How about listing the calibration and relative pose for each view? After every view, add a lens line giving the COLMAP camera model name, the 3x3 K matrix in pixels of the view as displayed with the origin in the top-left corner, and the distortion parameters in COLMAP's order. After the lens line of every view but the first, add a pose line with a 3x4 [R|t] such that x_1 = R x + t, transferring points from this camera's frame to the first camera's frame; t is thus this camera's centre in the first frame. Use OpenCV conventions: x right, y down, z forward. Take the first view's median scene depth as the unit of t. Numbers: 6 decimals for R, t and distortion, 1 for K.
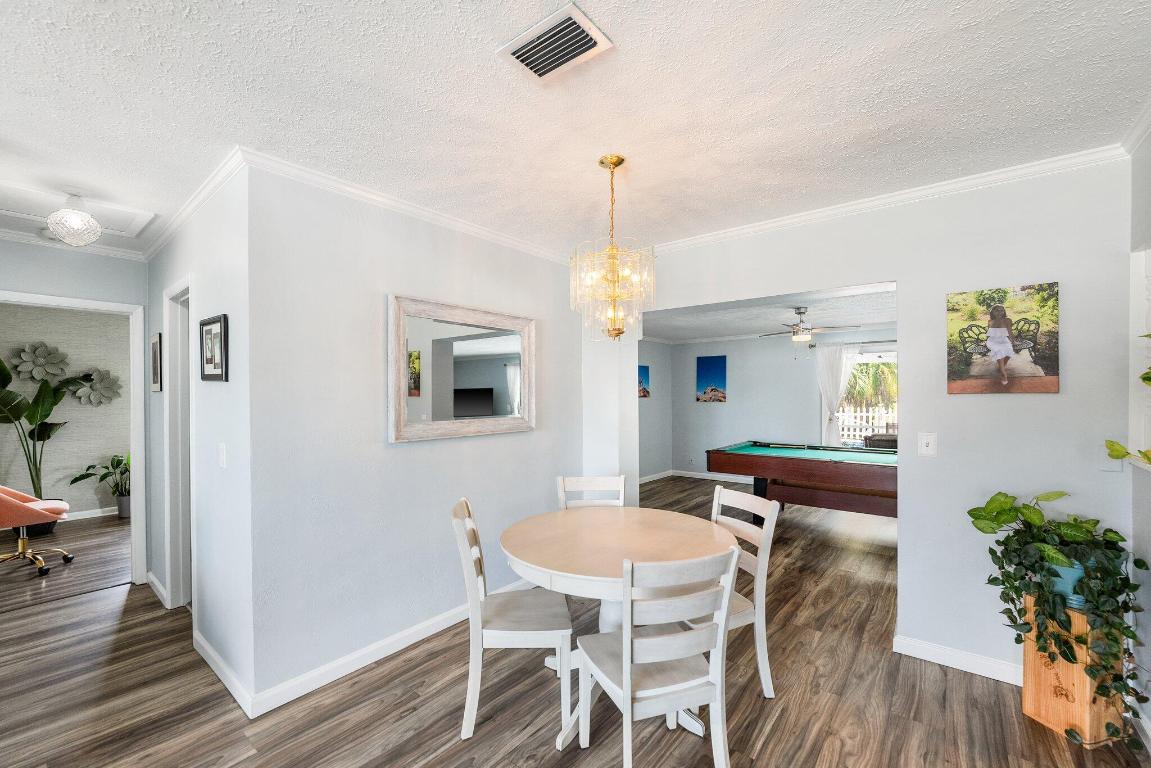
lens RADIAL K [[475.4, 0, 553.8], [0, 475.4, 399.6], [0, 0, 1]] dist [-0.009523, 0.001328]
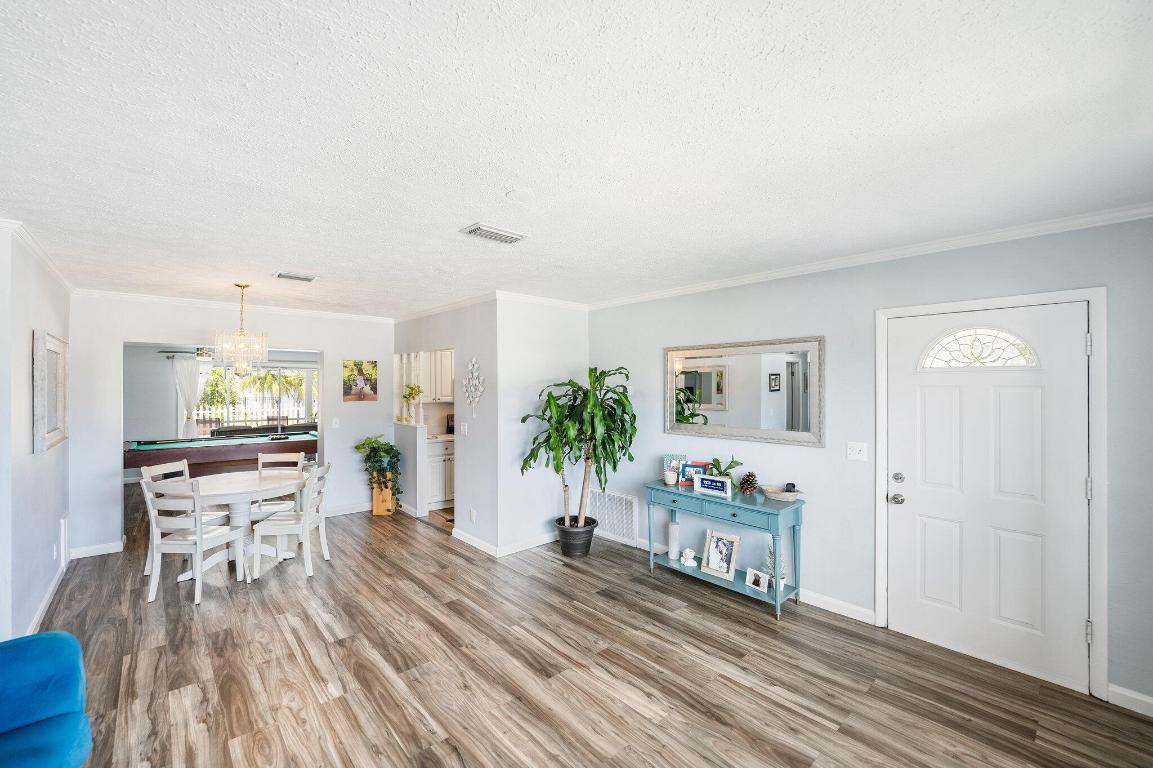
lens RADIAL K [[476.2, 0, 586.9], [0, 476.2, 382.8], [0, 0, 1]] dist [-0.009523, 0.001328]
pose [[0.126423, 0.016212, 0.991844, -1.546085], [0.012022, 0.999768, -0.017874, -0.052260], [-0.991904, 0.014184, 0.126199, -0.590798]]
